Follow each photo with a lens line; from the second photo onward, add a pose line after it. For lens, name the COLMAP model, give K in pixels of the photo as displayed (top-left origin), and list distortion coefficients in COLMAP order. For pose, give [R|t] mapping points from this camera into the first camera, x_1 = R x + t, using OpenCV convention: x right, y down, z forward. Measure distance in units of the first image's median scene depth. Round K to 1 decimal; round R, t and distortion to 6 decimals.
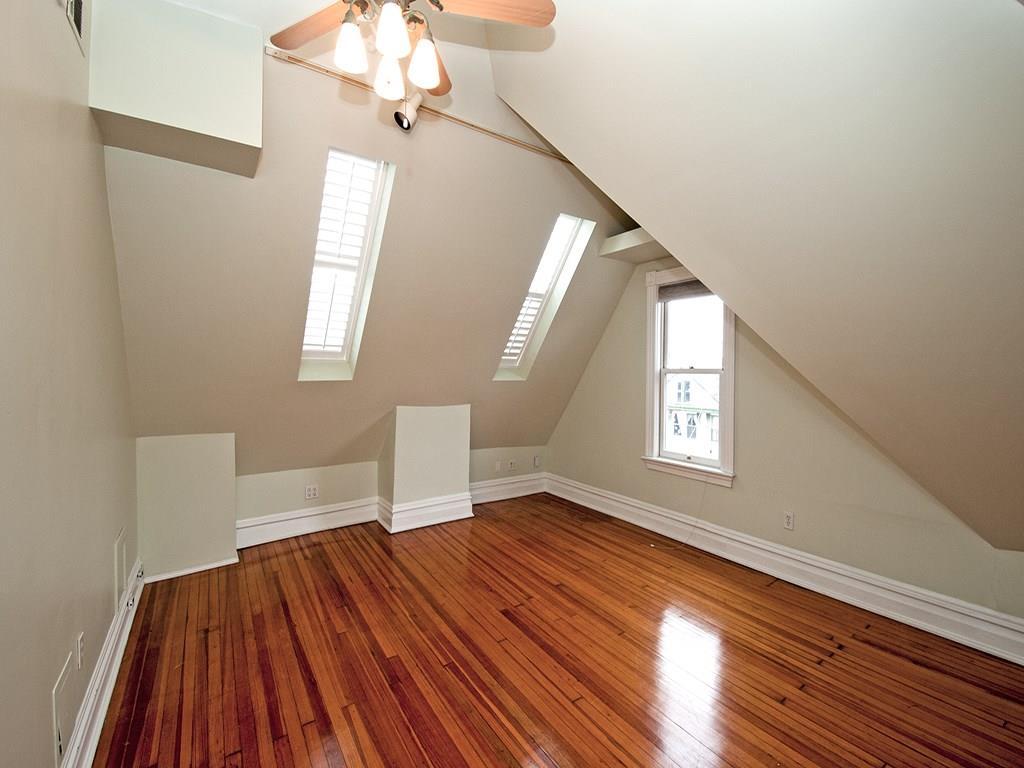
lens RADIAL K [[446.9, 0, 522.0], [0, 446.9, 374.1], [0, 0, 1]] dist [0.015563, -0.019093]
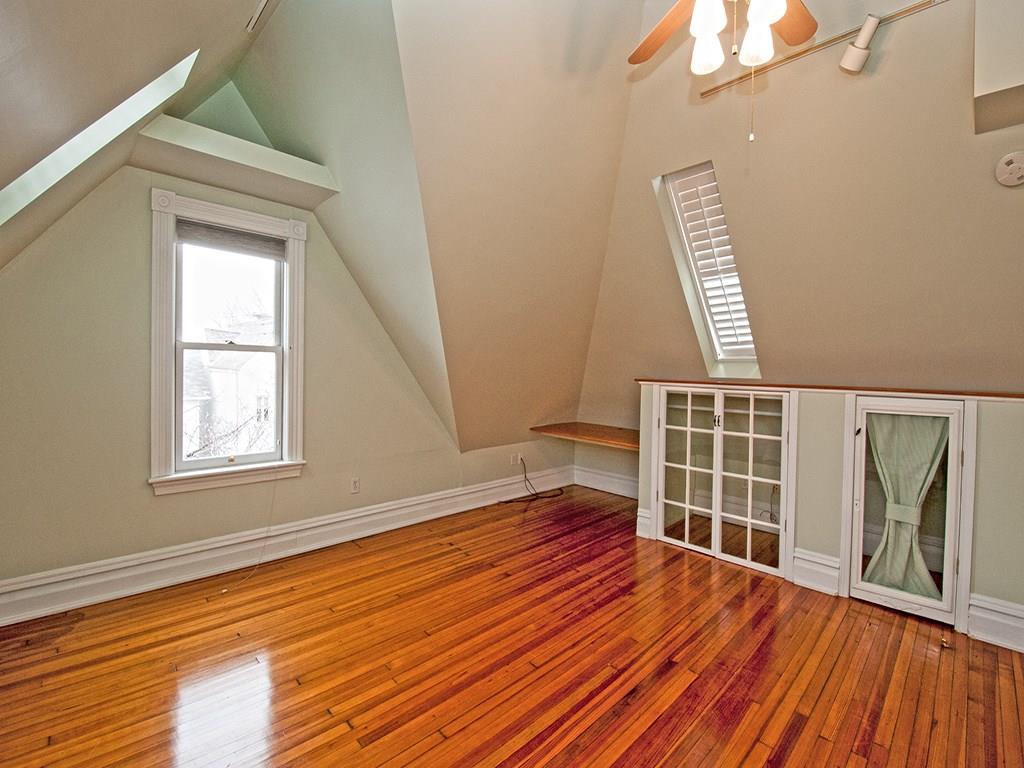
lens RADIAL K [[446.9, 0, 522.0], [0, 446.9, 374.1], [0, 0, 1]] dist [0.015563, -0.019093]
pose [[-0.174513, -0.028329, 0.984247, -0.494415], [-0.025008, 0.999391, 0.024330, 0.008237], [-0.984337, -0.020368, -0.175115, 0.678561]]
